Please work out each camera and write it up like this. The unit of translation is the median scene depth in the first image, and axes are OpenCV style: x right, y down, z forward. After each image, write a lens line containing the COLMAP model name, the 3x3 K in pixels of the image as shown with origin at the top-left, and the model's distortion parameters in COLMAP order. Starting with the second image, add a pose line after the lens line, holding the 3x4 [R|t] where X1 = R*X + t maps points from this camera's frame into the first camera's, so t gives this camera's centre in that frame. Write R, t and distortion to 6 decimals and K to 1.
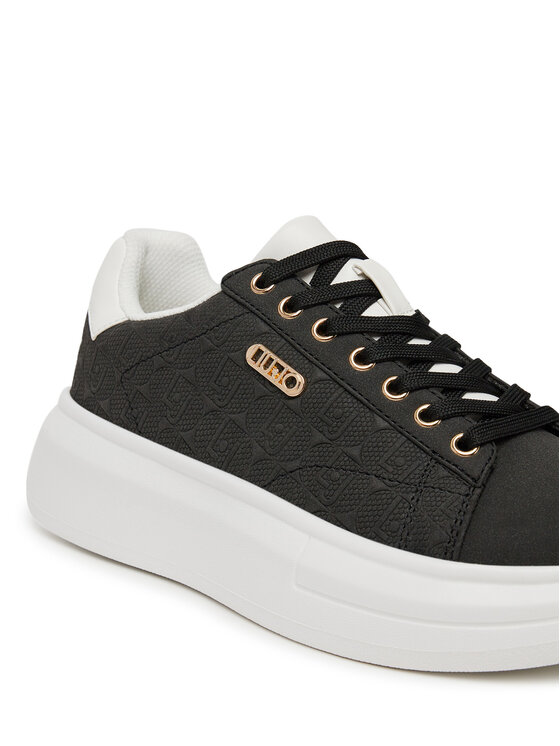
lens RADIAL K [[1369.7, 0, 278.4], [0, 1369.7, 373.5], [0, 0, 1]] dist [0.041132, 0.000000]
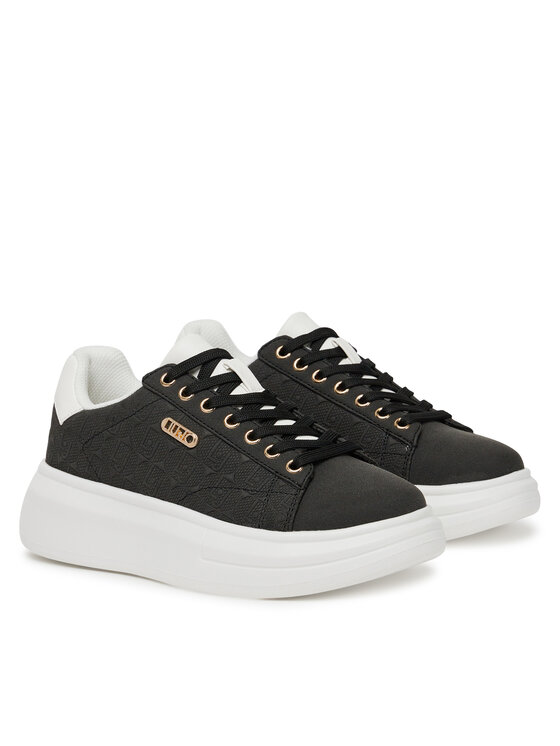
lens RADIAL K [[2192.6, 0, 280.9], [0, 2192.6, 372.9], [0, 0, 1]] dist [-0.082283, 0.000000]
pose [[0.996024, -0.086316, 0.022049, 0.065649], [0.087182, 0.995309, -0.041936, 0.046261], [-0.018325, 0.043692, 0.998877, -1.597155]]
